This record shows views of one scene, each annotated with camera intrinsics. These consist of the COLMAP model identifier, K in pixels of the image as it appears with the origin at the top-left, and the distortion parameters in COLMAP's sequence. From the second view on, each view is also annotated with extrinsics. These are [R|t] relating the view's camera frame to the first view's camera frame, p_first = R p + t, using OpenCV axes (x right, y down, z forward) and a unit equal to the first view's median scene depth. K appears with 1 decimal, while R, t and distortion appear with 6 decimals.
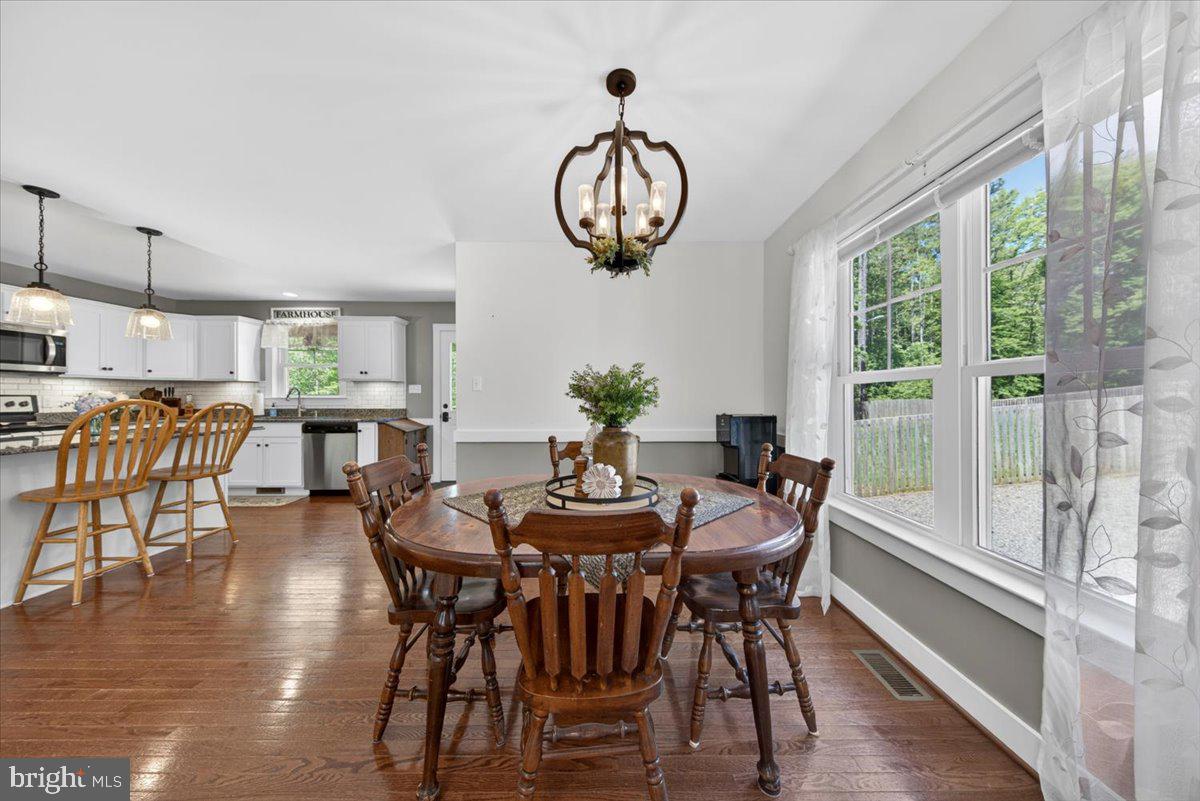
lens RADIAL K [[378.3, 0, 602.0], [0, 378.3, 393.6], [0, 0, 1]] dist [0.000000, -0.000008]
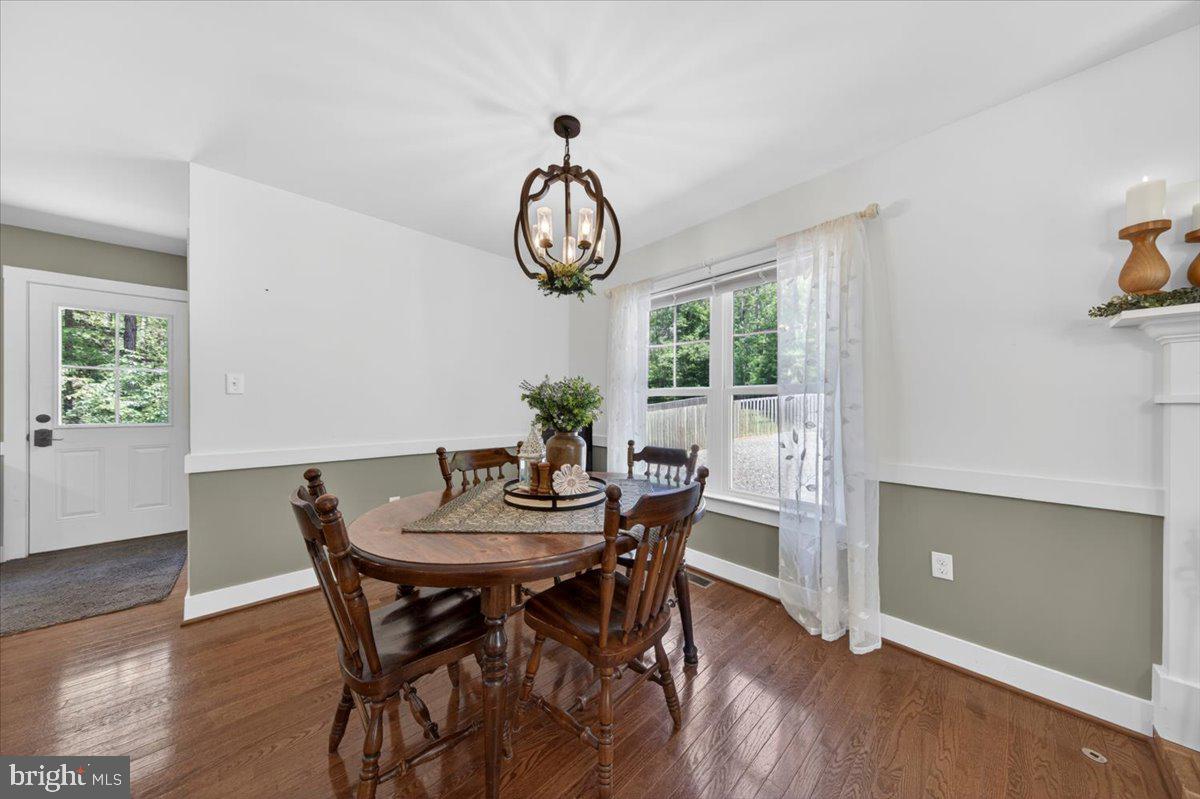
lens RADIAL K [[378.6, 0, 597.1], [0, 378.6, 405.1], [0, 0, 1]] dist [0.000229, 0.000048]
pose [[0.743202, 0.000732, 0.669066, -0.636283], [-0.009780, 0.999904, 0.009769, -0.003542], [-0.668995, -0.013803, 0.743138, 0.095274]]
